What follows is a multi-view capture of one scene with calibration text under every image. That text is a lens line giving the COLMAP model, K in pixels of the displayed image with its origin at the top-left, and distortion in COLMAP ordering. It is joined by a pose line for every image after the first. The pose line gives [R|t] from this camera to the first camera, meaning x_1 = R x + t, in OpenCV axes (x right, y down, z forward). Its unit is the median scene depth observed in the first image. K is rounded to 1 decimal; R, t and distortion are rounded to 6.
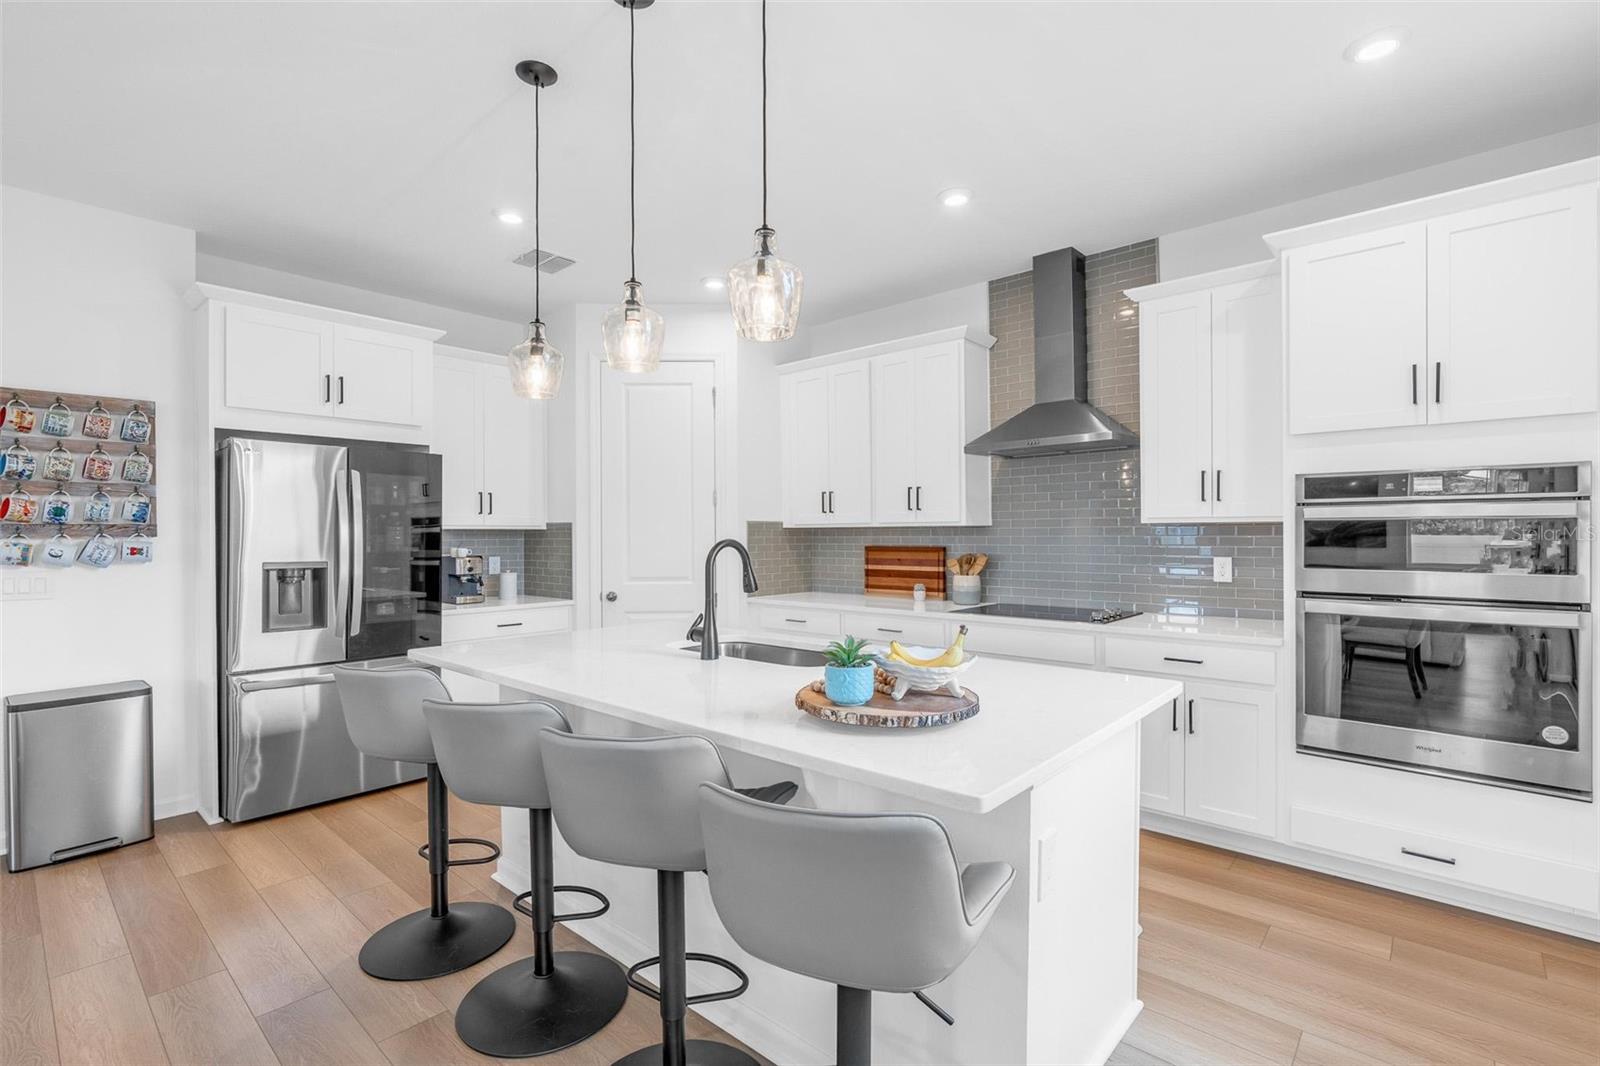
lens RADIAL K [[732.4, 0, 796.5], [0, 732.4, 532.7], [0, 0, 1]] dist [-0.005600, 0.000195]
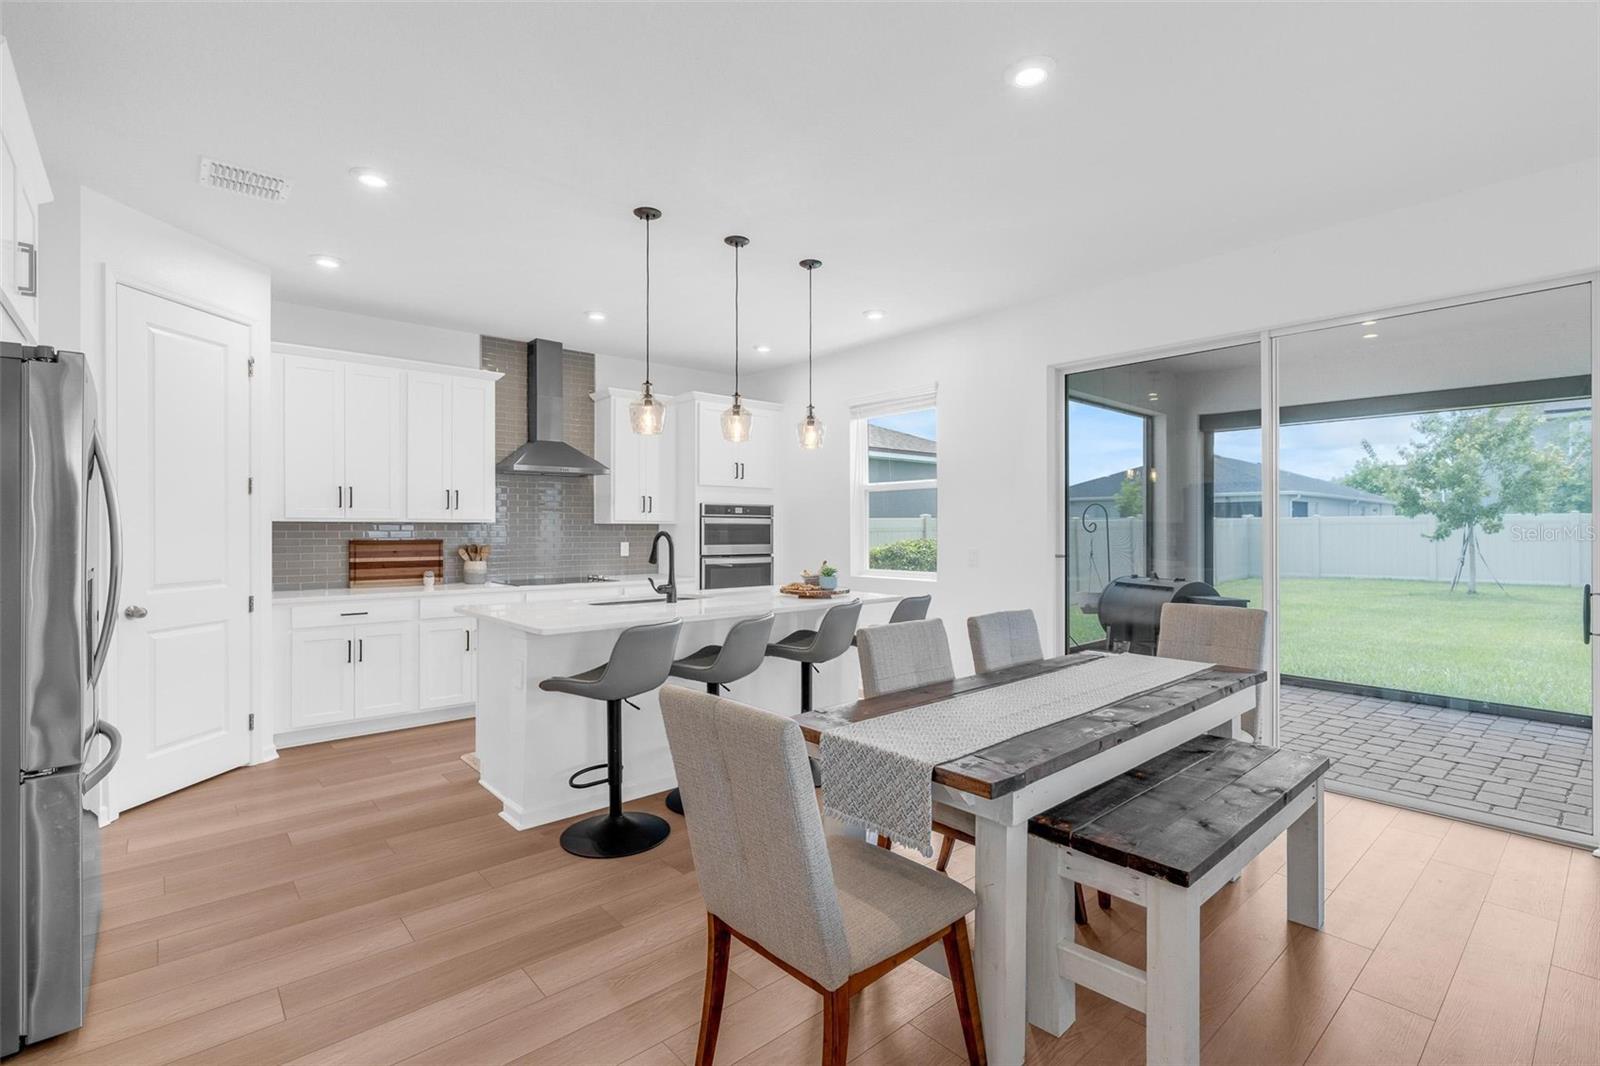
lens RADIAL K [[732.4, 0, 796.5], [0, 732.4, 532.7], [0, 0, 1]] dist [-0.005600, 0.000195]
pose [[0.118442, 0.001380, 0.992960, -1.136394], [-0.003160, 0.999994, -0.001013, 0.008955], [-0.992956, -0.003017, 0.118446, 0.338333]]
